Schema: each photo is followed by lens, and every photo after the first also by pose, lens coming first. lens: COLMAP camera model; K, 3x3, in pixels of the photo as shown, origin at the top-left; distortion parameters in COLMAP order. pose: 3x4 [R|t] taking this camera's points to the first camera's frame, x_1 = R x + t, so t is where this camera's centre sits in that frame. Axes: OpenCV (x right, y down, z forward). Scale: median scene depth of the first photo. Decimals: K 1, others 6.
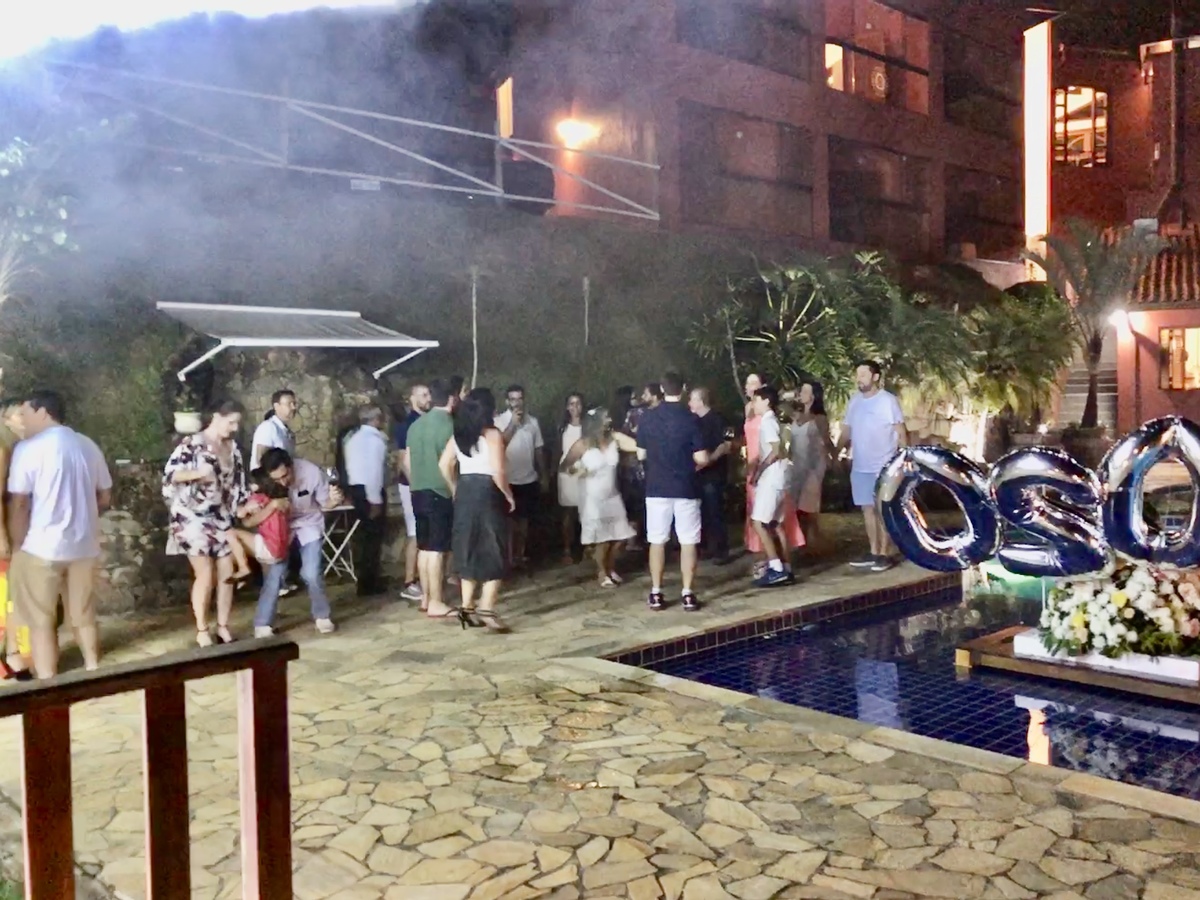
lens RADIAL K [[1074.0, 0, 600.2], [0, 1074.0, 449.3], [0, 0, 1]] dist [0.004411, 0.023371]
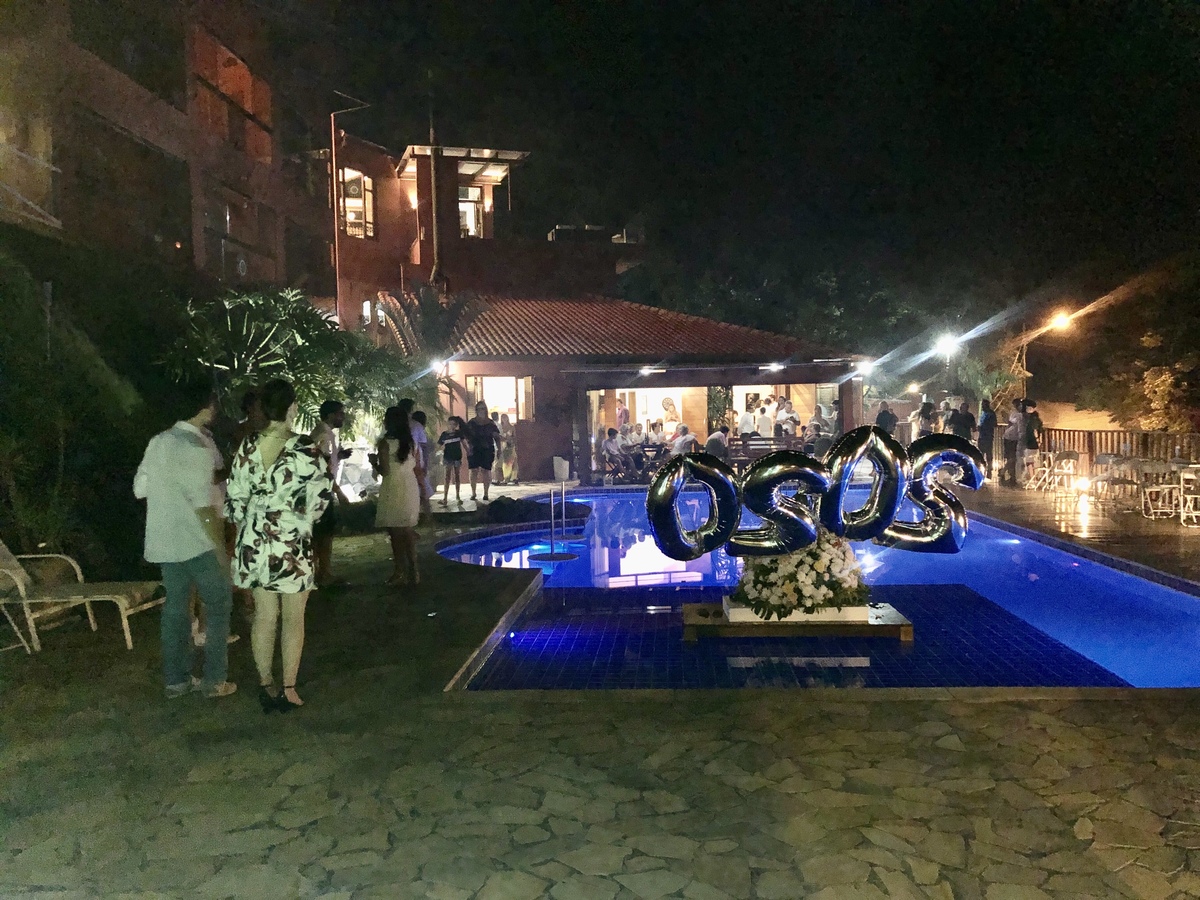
lens RADIAL K [[971.3, 0, 594.0], [0, 971.3, 448.2], [0, 0, 1]] dist [0.020380, -0.011224]
pose [[0.727345, -0.011808, 0.686171, -0.601560], [0.037982, 0.999012, -0.023069, 0.013219], [-0.685221, 0.042841, 0.727075, 0.370163]]
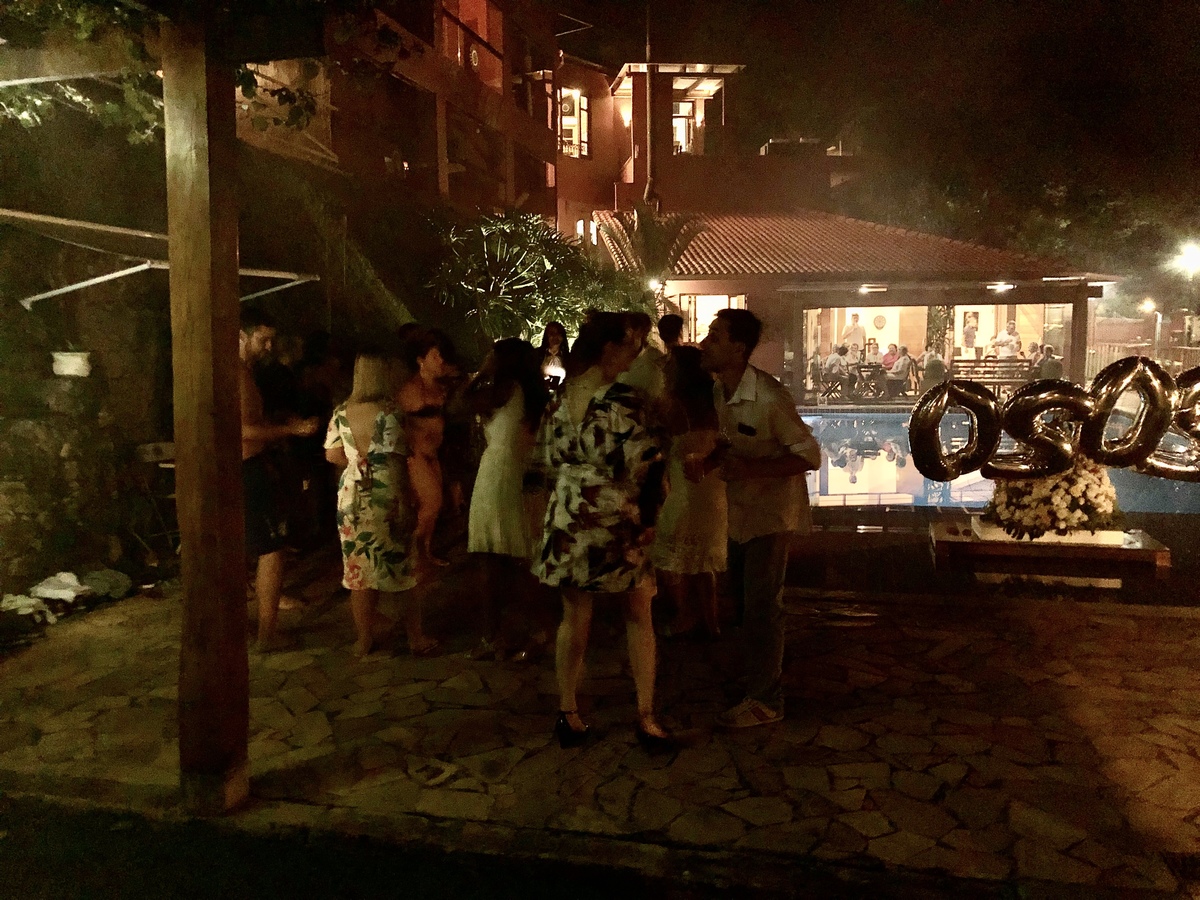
lens RADIAL K [[971.3, 0, 610.2], [0, 971.3, 440.0], [0, 0, 1]] dist [0.020380, -0.011224]
pose [[0.837805, -0.041992, 0.544352, -0.772765], [0.017487, 0.998590, 0.050117, 0.002286], [-0.545690, -0.032469, 0.837358, 0.335921]]
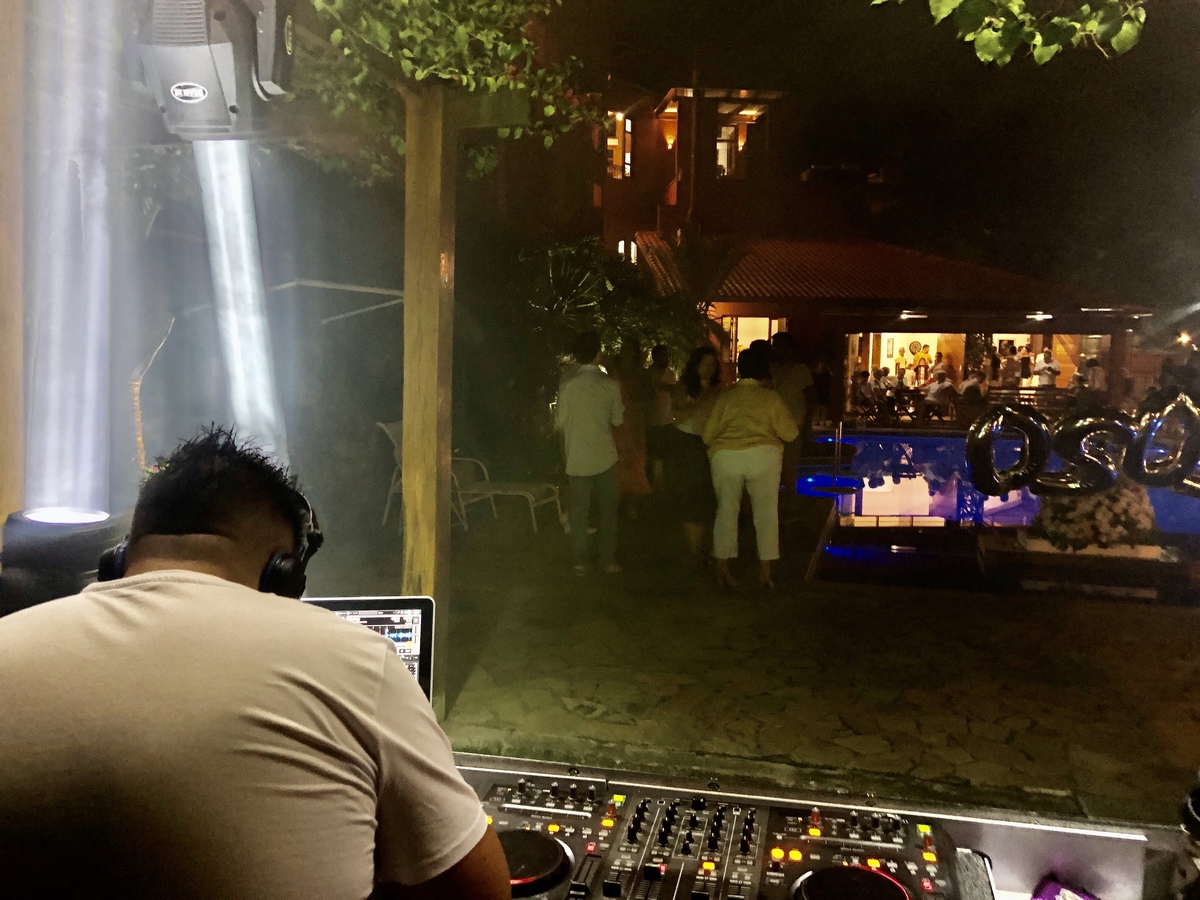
lens RADIAL K [[971.3, 0, 605.4], [0, 971.3, 461.1], [0, 0, 1]] dist [0.020380, -0.011224]
pose [[0.853501, -0.019807, 0.520715, -0.935594], [-0.009326, 0.998537, 0.053268, 0.009749], [-0.521008, -0.050320, 0.852067, 0.258822]]
